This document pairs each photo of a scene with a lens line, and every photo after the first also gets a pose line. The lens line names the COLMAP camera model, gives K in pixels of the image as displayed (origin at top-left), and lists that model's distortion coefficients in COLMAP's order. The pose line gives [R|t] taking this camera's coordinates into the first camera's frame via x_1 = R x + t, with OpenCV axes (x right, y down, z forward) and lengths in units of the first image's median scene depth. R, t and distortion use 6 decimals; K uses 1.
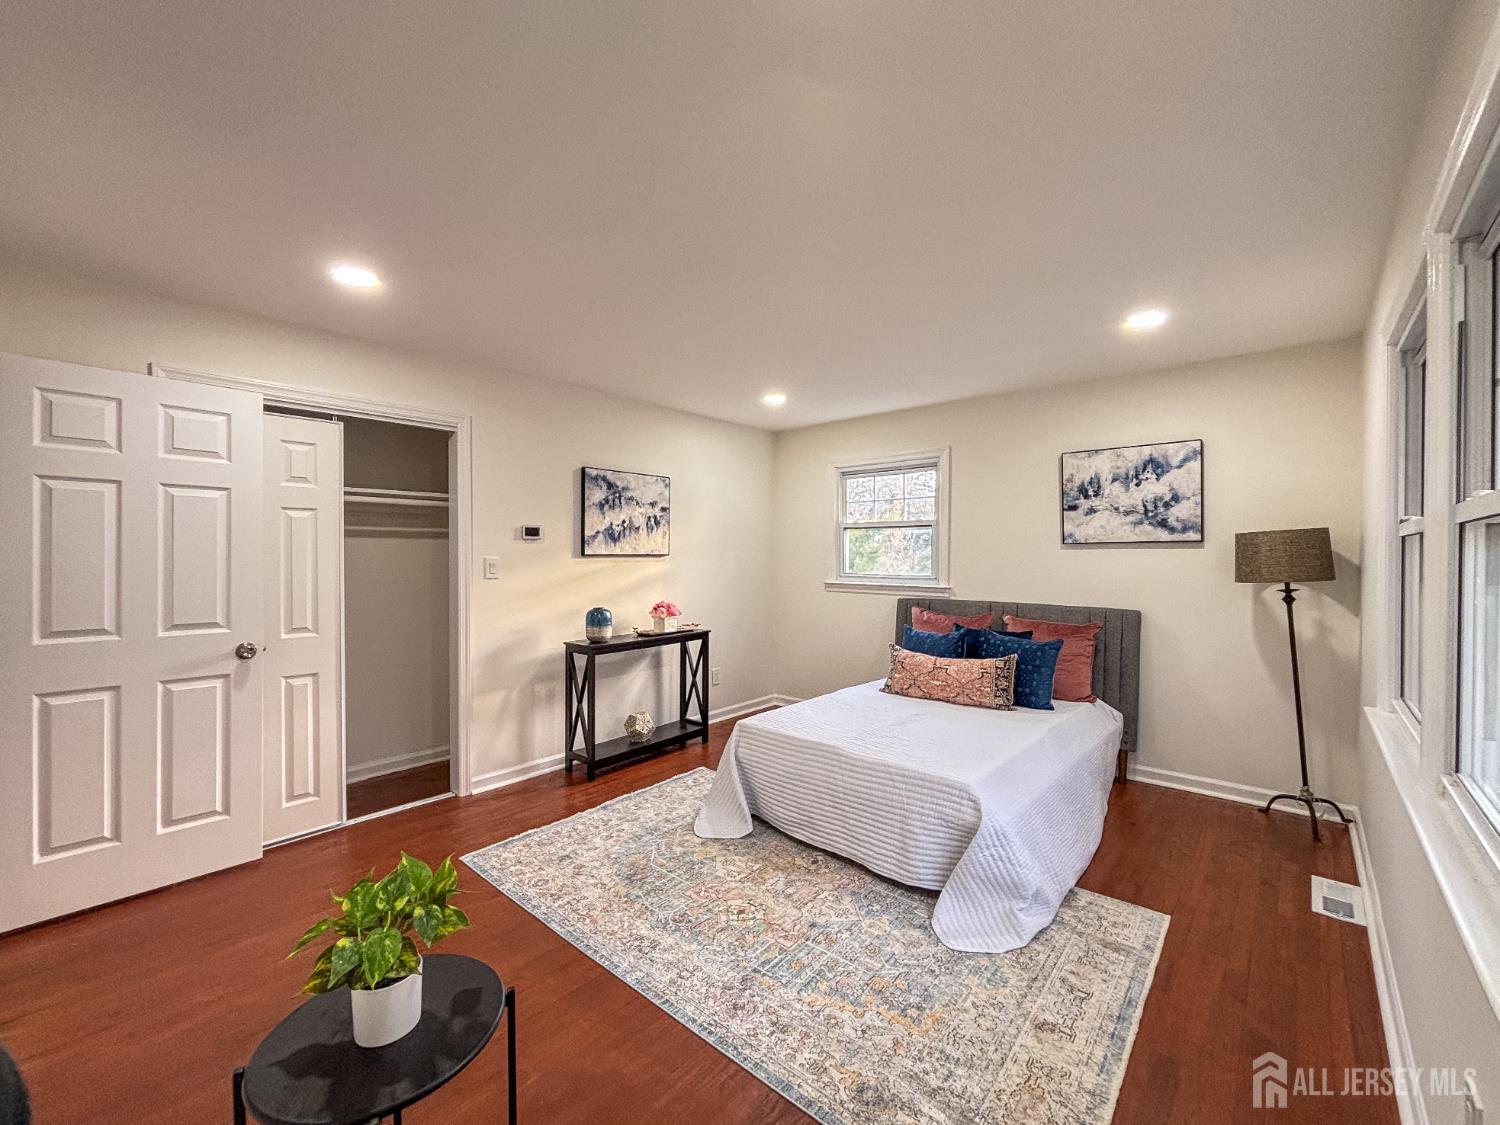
lens RADIAL K [[614.9, 0, 751.1], [0, 614.9, 560.9], [0, 0, 1]] dist [0.003232, -0.002233]
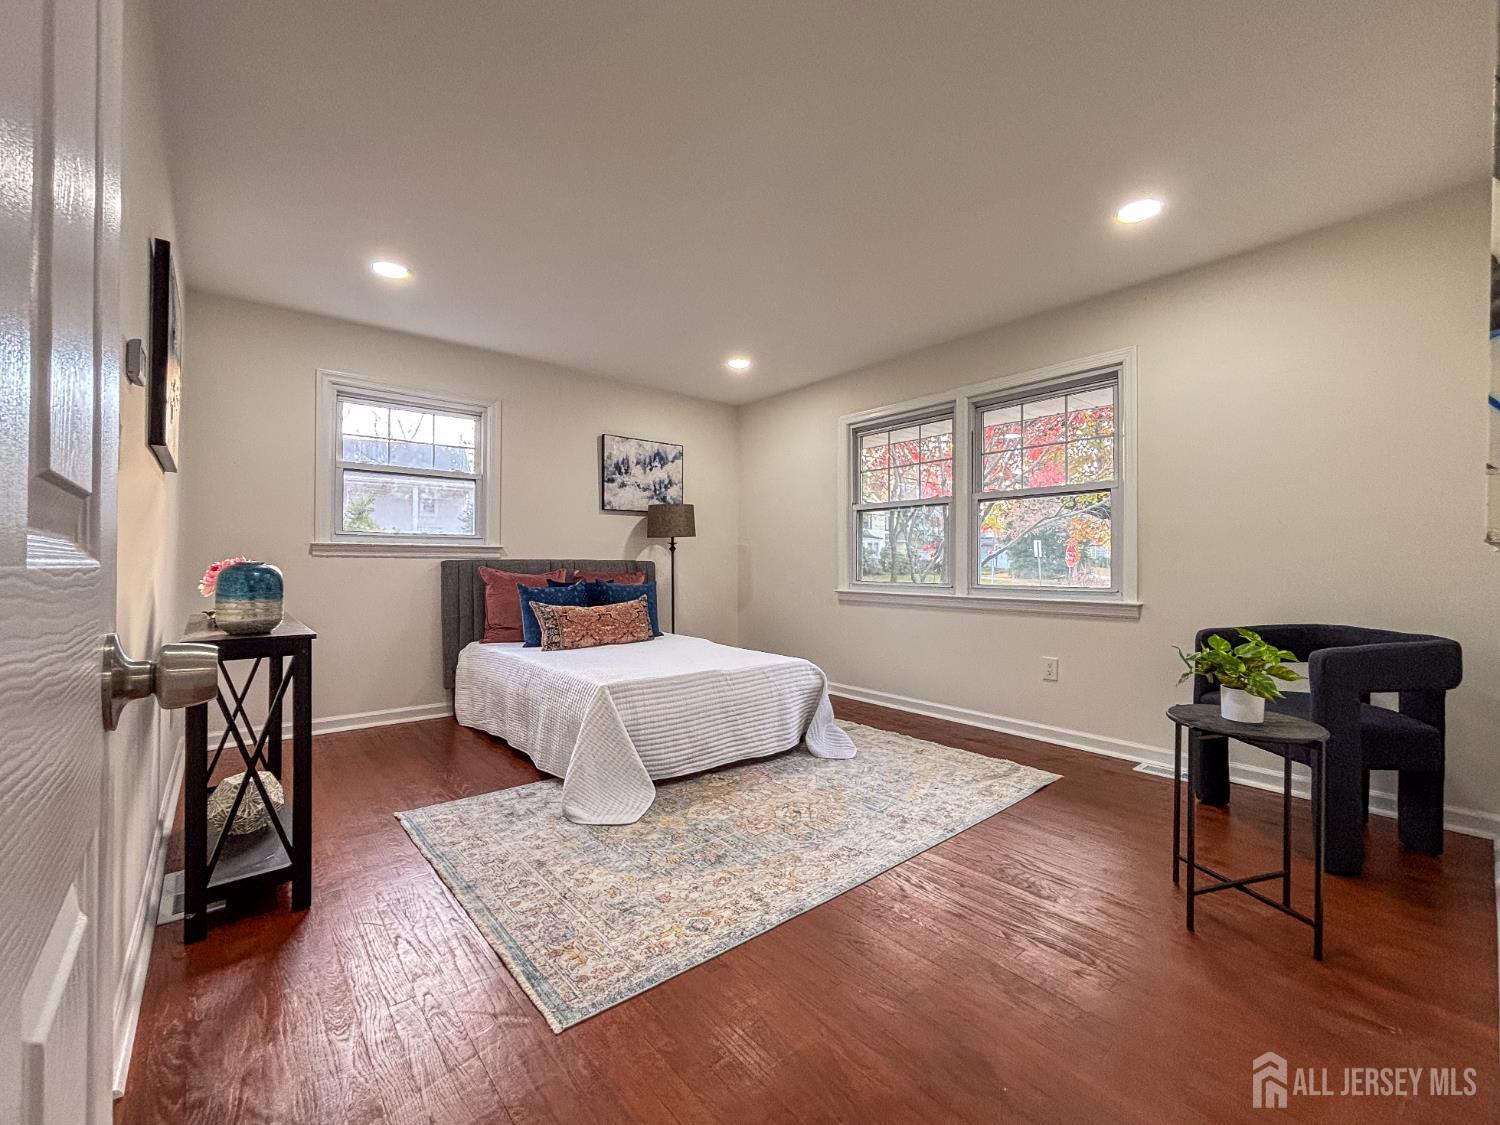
lens RADIAL K [[614.9, 0, 748.0], [0, 614.9, 561.5], [0, 0, 1]] dist [0.003232, -0.002233]
pose [[0.160230, 0.000584, 0.987080, -0.689353], [0.000901, 0.999999, -0.000738, 0.081899], [-0.987079, 0.001008, 0.160229, 0.571636]]
